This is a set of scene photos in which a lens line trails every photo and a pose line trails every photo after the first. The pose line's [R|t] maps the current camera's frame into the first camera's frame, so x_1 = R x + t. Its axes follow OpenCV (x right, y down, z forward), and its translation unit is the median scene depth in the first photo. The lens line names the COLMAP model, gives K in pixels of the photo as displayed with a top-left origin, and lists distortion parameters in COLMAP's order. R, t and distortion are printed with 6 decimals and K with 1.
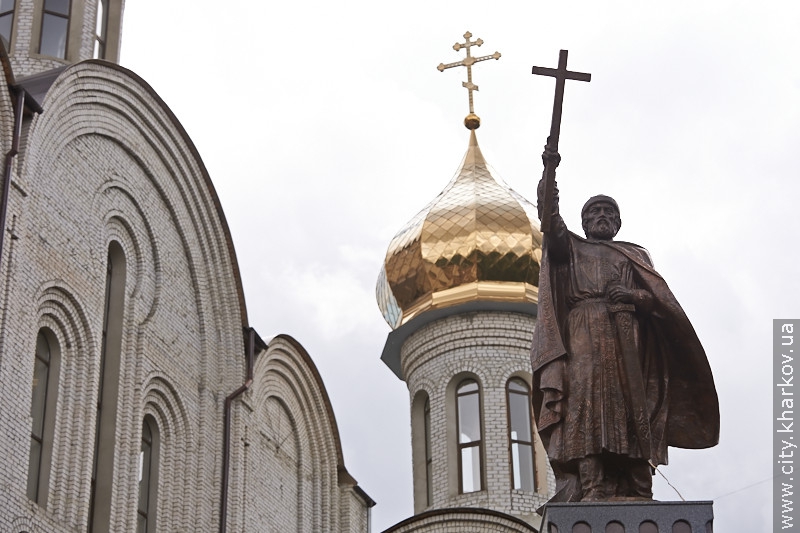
lens RADIAL K [[1814.7, 0, 441.3], [0, 1814.7, 238.9], [0, 0, 1]] dist [0.037532, 0.000000]
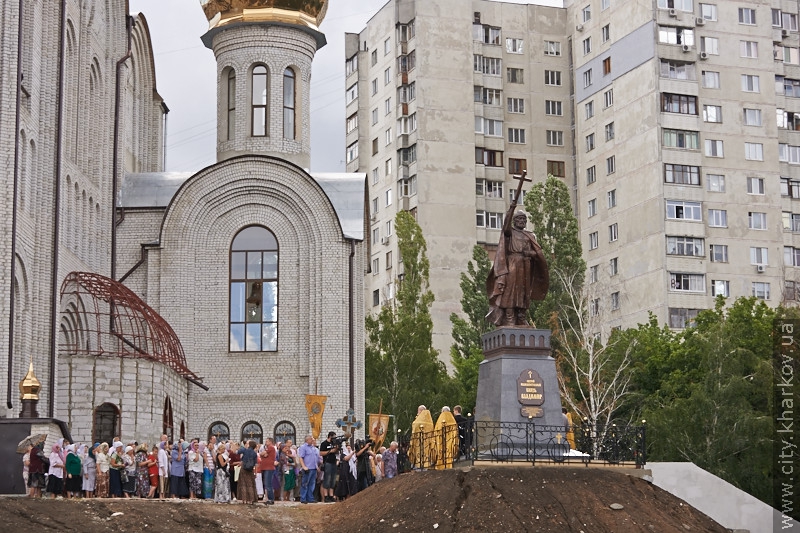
lens RADIAL K [[1588.8, 0, 406.4], [0, 1588.8, 263.3], [0, 0, 1]] dist [0.009955, 0.000000]
pose [[0.951806, 0.081366, 0.295711, -0.284621], [-0.177477, 0.932459, 0.314678, -0.244940], [-0.250134, -0.351994, 0.901961, -0.431377]]
